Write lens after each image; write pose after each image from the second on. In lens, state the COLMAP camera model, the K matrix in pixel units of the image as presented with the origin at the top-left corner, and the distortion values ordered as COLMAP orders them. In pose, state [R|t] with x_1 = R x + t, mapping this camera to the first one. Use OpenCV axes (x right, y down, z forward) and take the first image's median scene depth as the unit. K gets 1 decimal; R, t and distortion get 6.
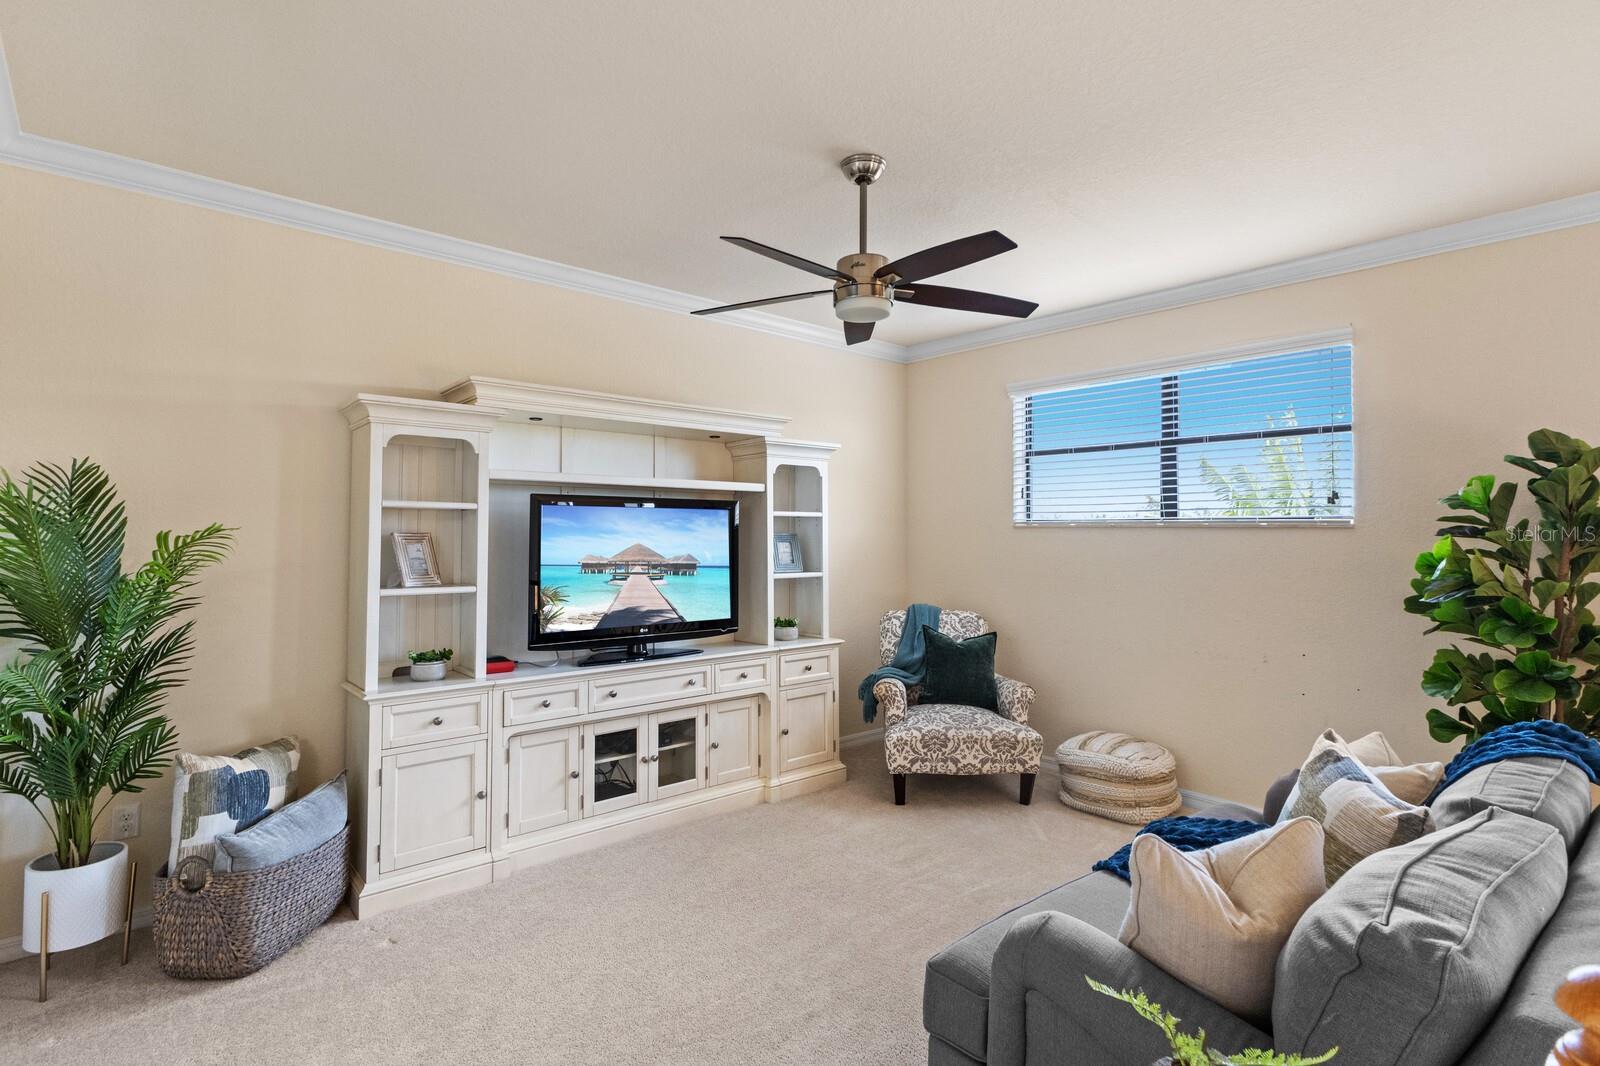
lens RADIAL K [[794.6, 0, 798.1], [0, 794.6, 507.2], [0, 0, 1]] dist [0.001441, -0.000446]
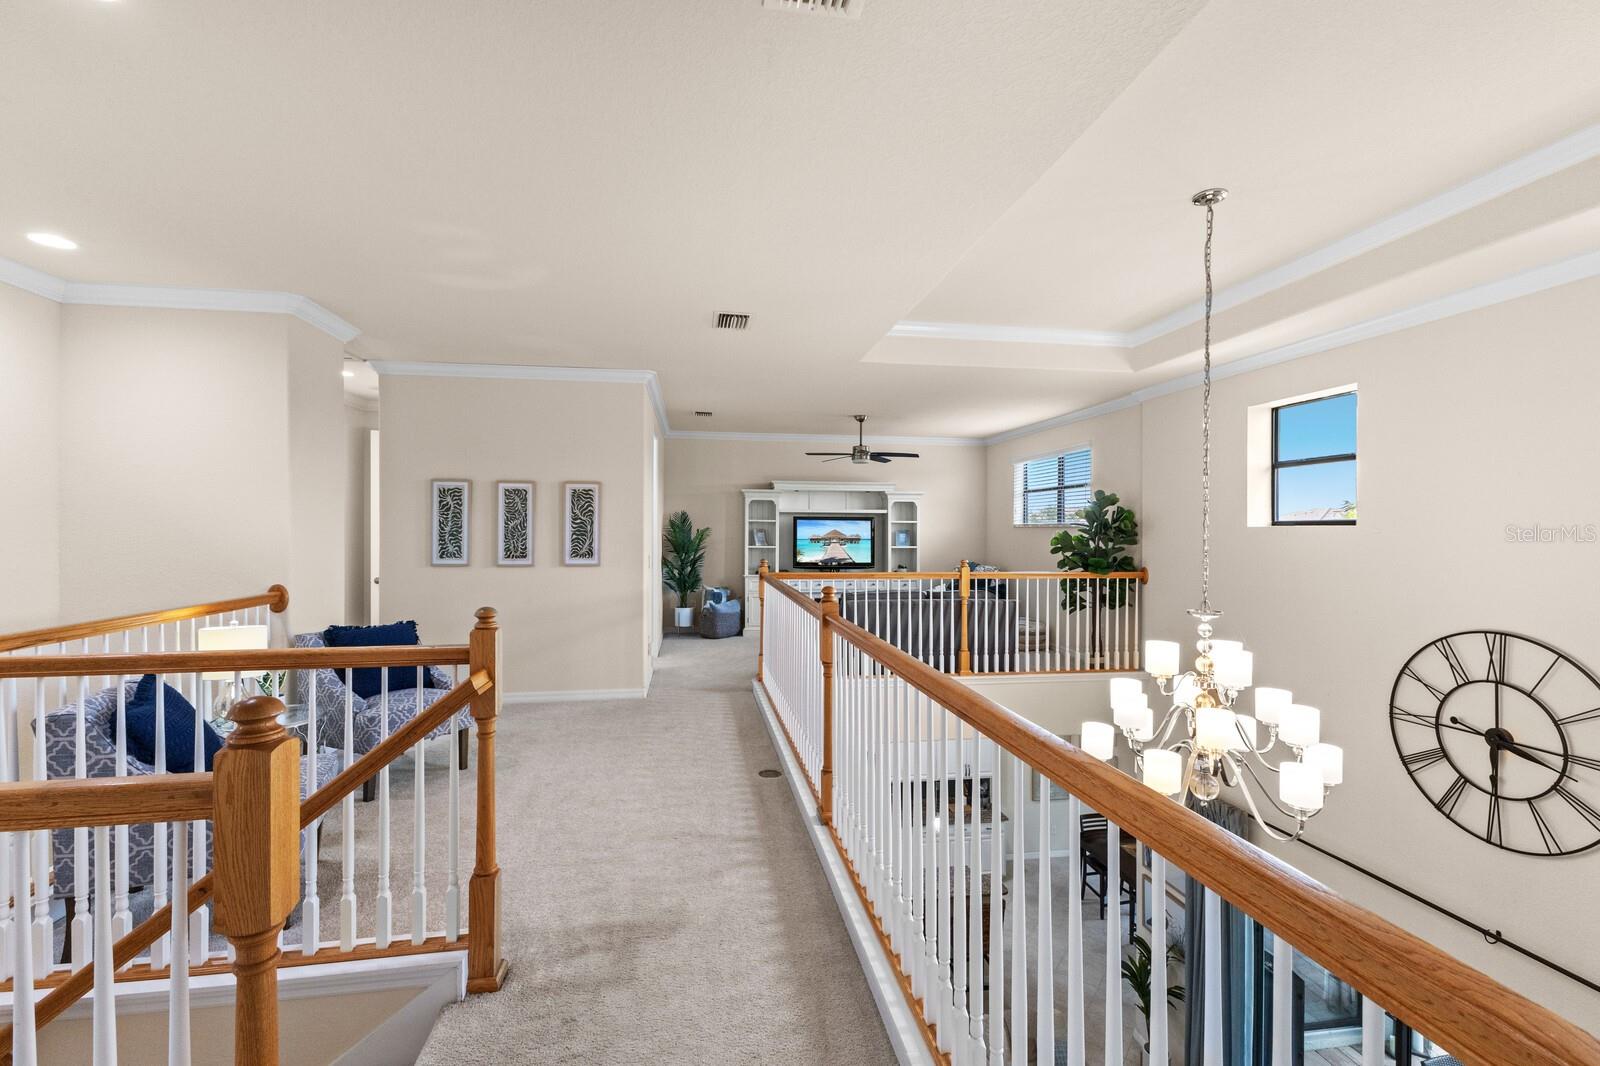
lens RADIAL K [[705.6, 0, 800.0], [0, 705.6, 533.0], [0, 0, 1]] dist [0.013597, 0.000079]
pose [[0.840508, 0.002199, -0.541794, 1.164129], [0.015044, 0.999511, 0.027396, -0.027565], [0.541590, -0.031178, 0.840064, -1.280206]]
